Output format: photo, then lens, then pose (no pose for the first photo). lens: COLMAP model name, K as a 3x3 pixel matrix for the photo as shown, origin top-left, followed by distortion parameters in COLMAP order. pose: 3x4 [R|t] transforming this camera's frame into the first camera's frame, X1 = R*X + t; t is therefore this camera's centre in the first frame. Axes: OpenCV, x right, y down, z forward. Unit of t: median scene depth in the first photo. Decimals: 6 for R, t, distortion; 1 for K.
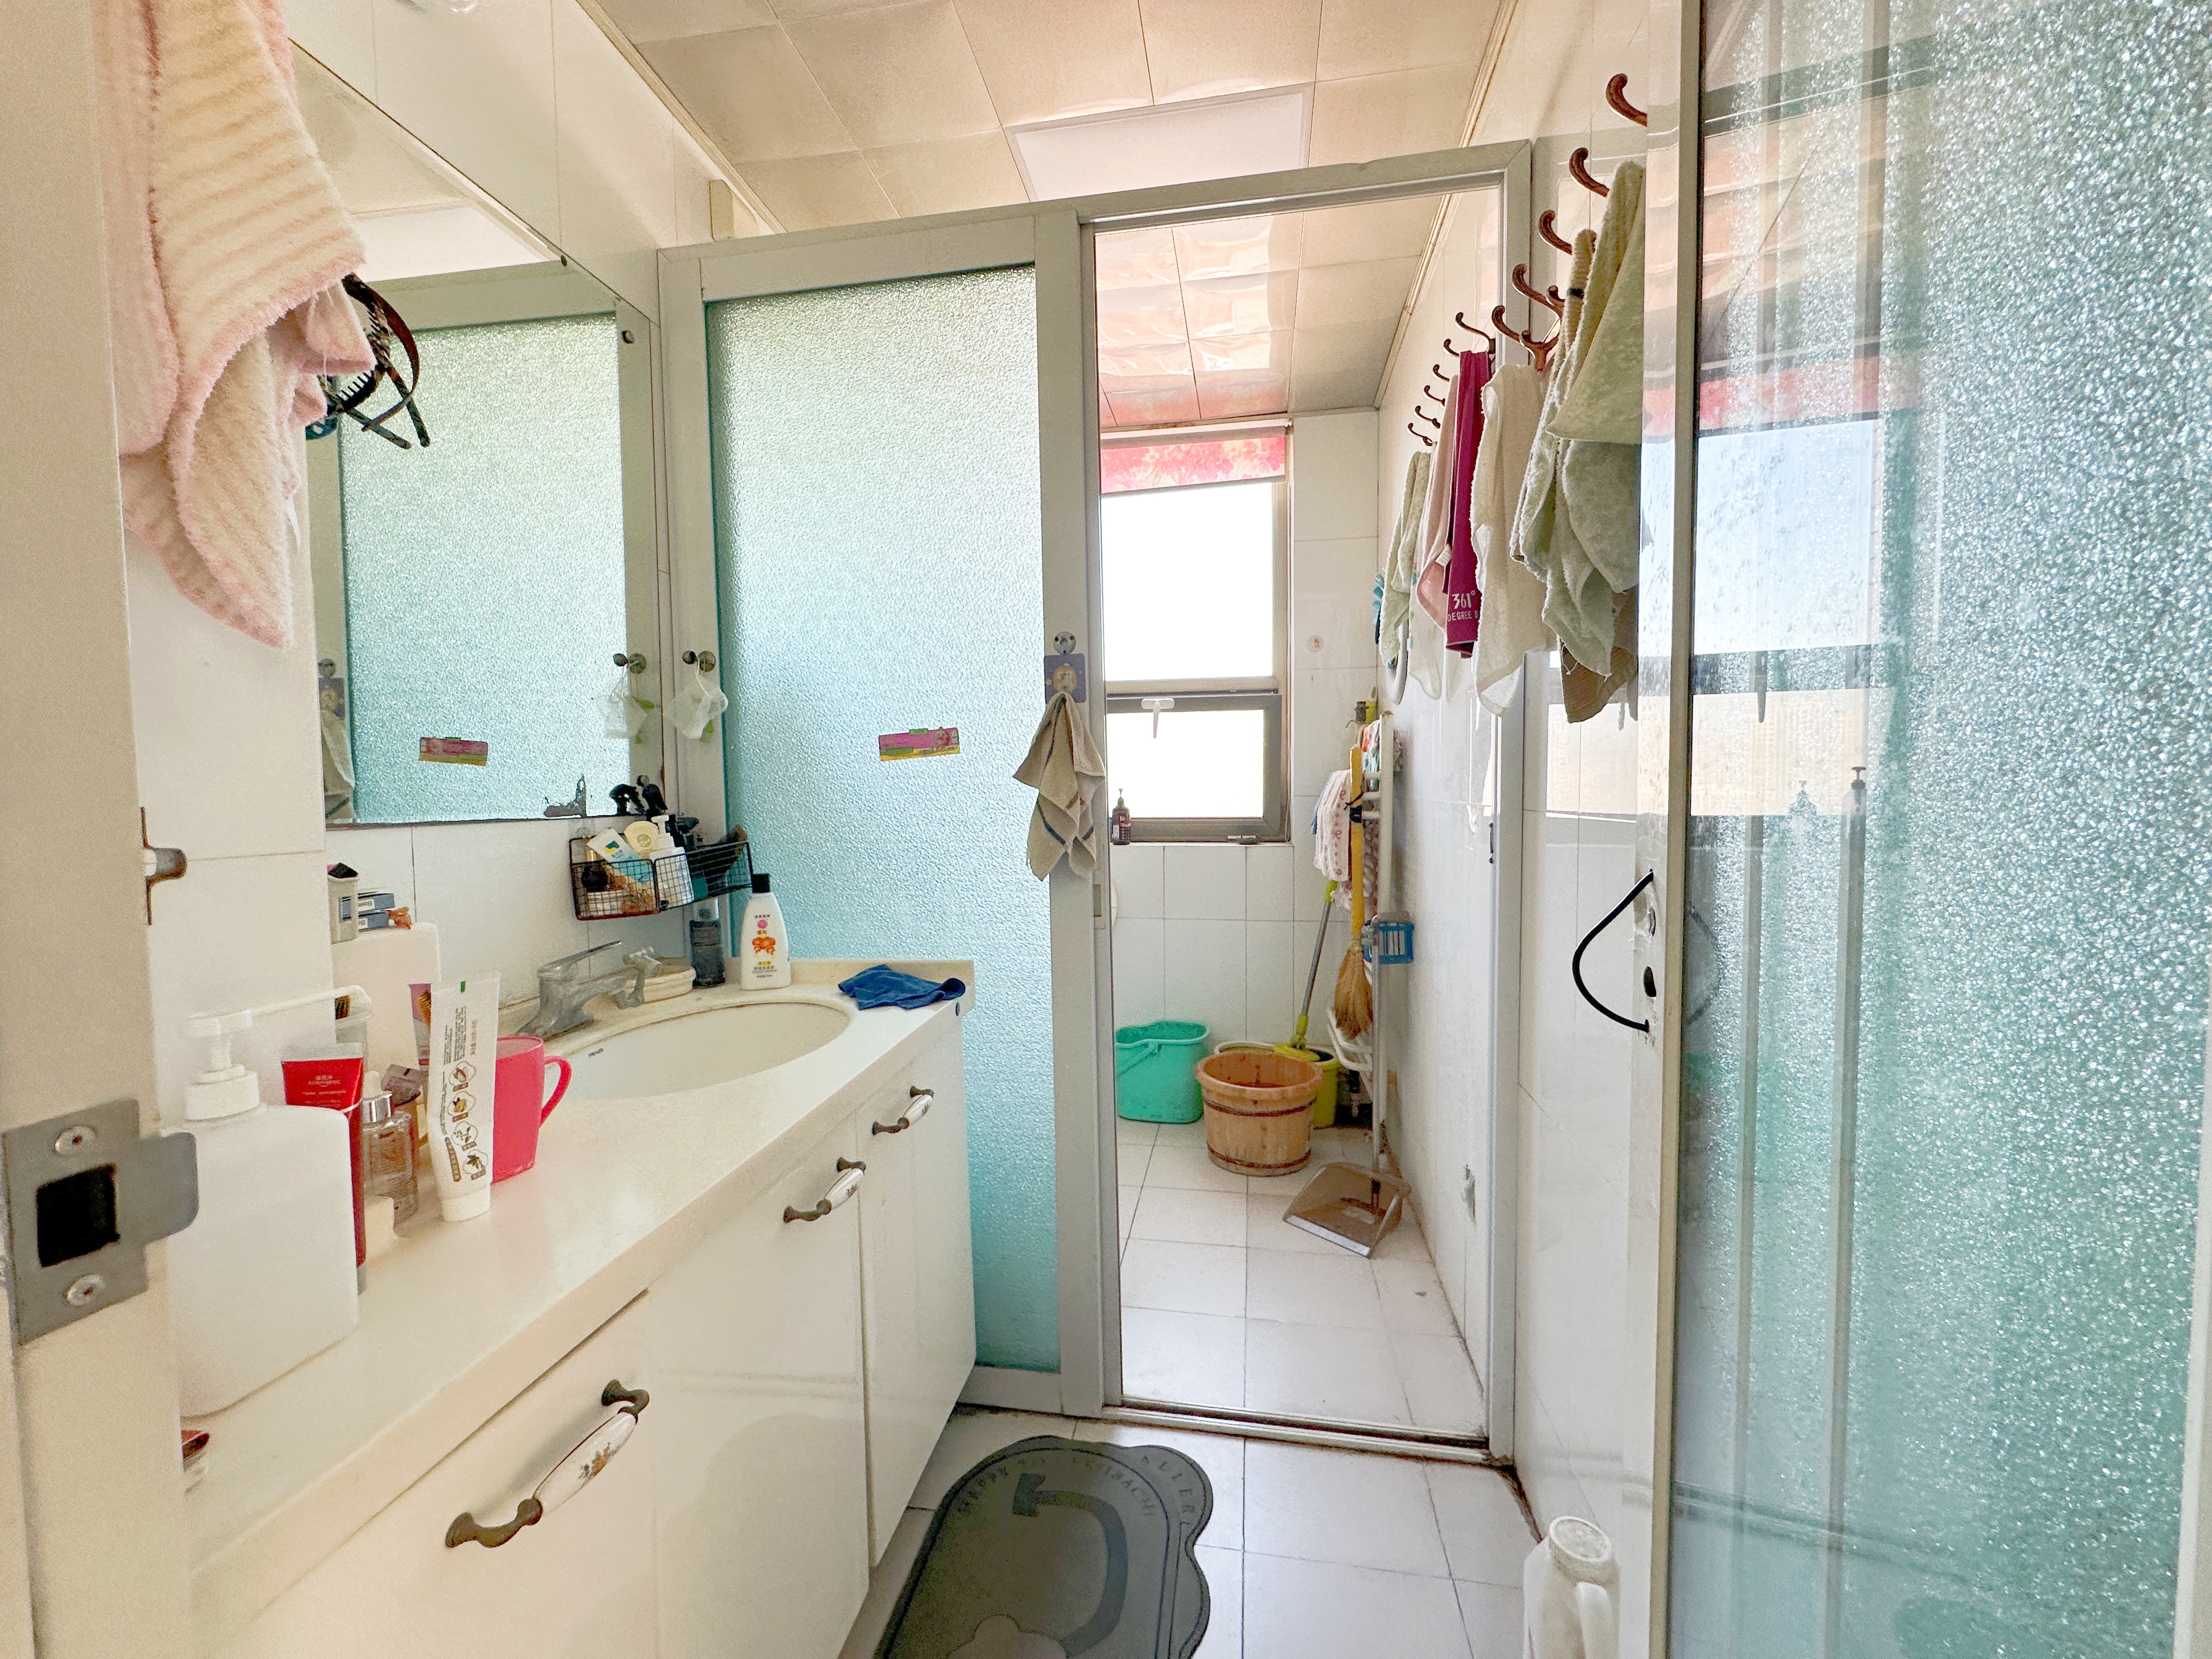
lens RADIAL K [[888.4, 0, 1106.0], [0, 888.4, 829.5], [0, 0, 1]] dist [0.020433, 0.000002]
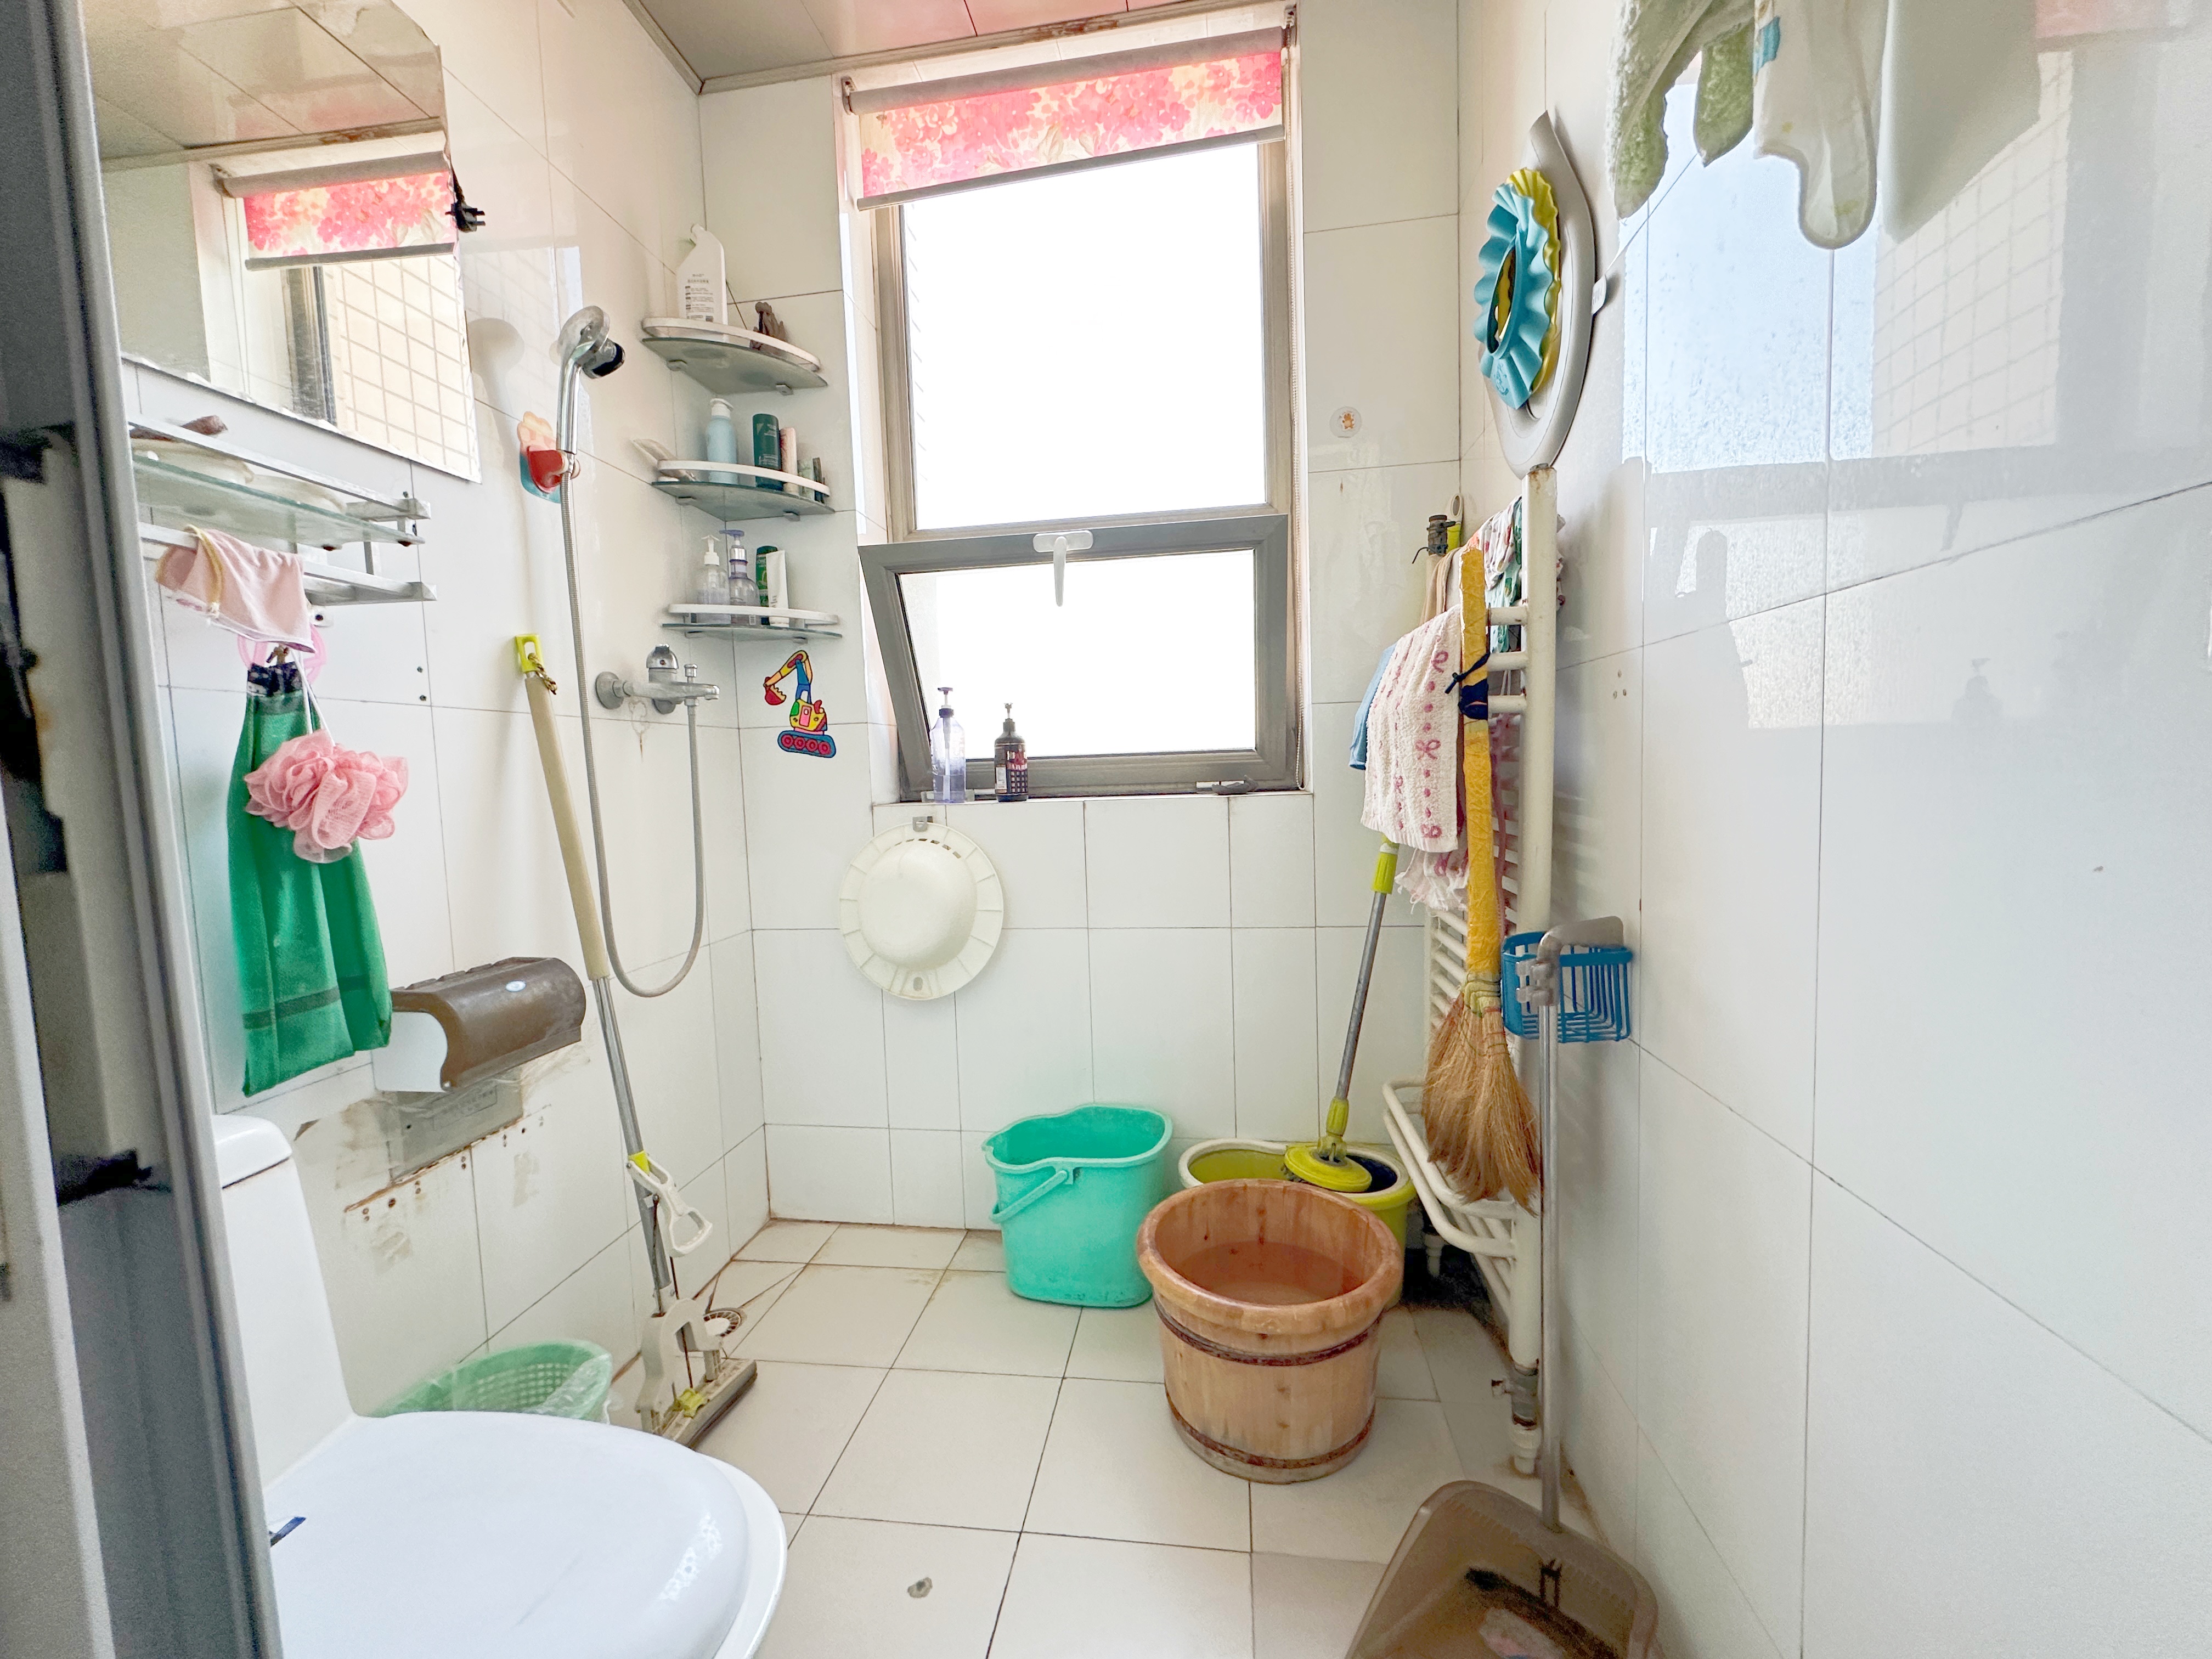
lens RADIAL K [[888.4, 0, 1106.0], [0, 888.4, 829.5], [0, 0, 1]] dist [0.020433, 0.000002]
pose [[0.999391, -0.027268, 0.021789, 0.071140], [0.026801, 0.999411, 0.021442, 0.027127], [-0.022361, -0.020845, 0.999533, 0.463161]]
